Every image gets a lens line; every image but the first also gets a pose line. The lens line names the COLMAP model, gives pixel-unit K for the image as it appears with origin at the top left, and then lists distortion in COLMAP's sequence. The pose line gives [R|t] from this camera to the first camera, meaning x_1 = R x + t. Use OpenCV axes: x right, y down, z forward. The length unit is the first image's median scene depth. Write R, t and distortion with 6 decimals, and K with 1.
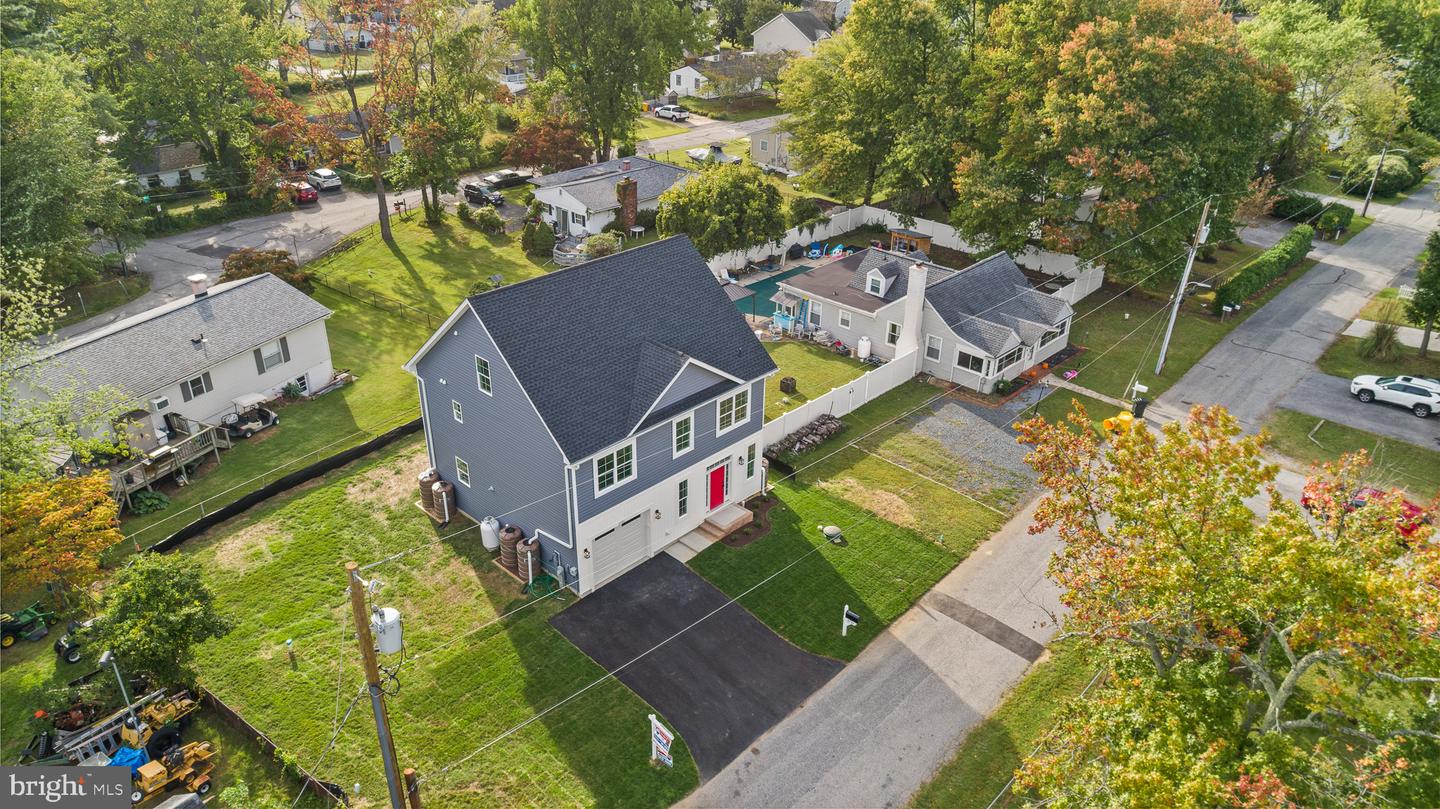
lens RADIAL K [[964.1, 0, 720.0], [0, 964.1, 404.5], [0, 0, 1]] dist [-0.011330, -0.000319]
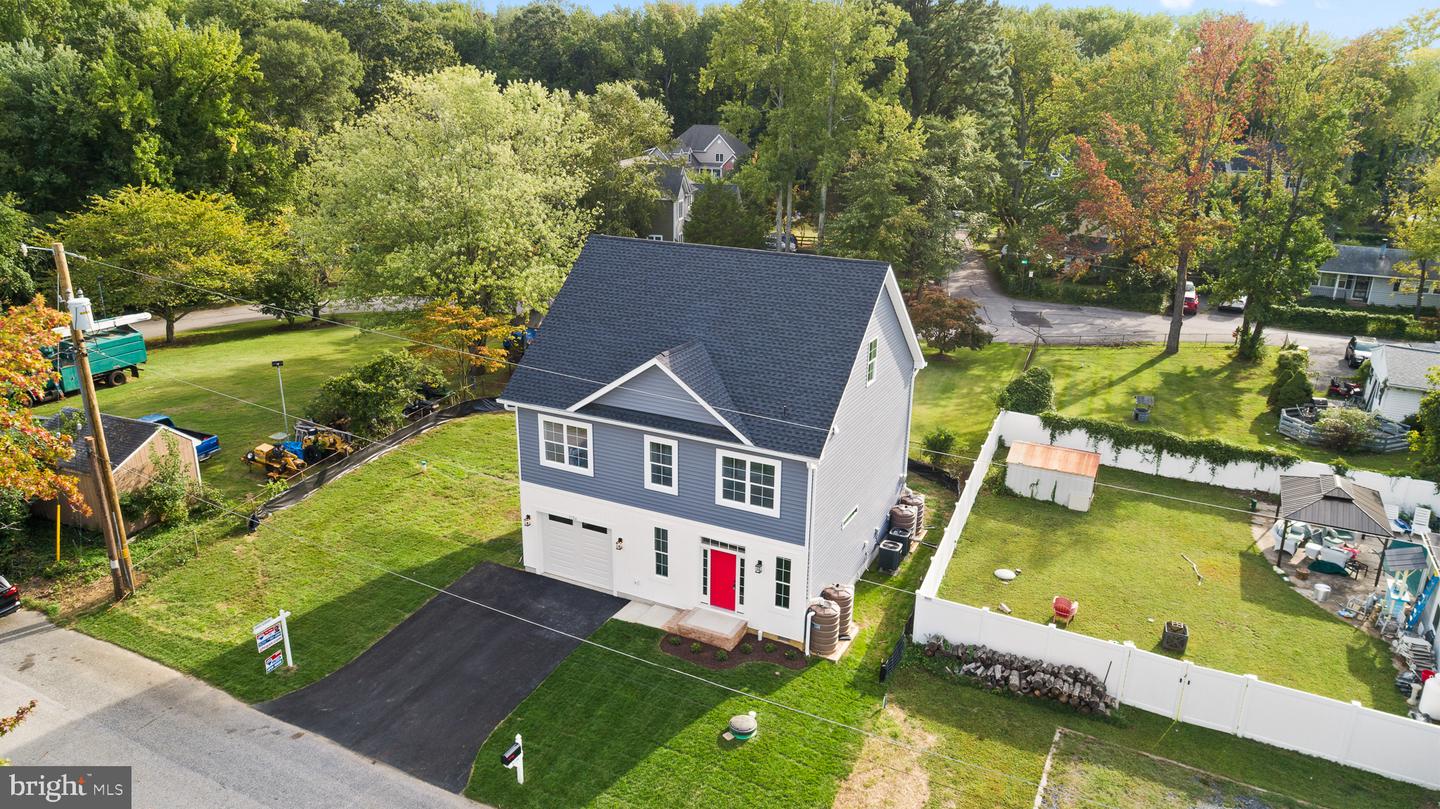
lens RADIAL K [[964.1, 0, 720.0], [0, 964.1, 404.5], [0, 0, 1]] dist [-0.011330, -0.000319]
pose [[0.290927, 0.291983, -0.911102, 0.629782], [-0.453291, 0.880694, 0.137496, -0.130956], [0.842549, 0.372993, 0.388571, 0.682693]]
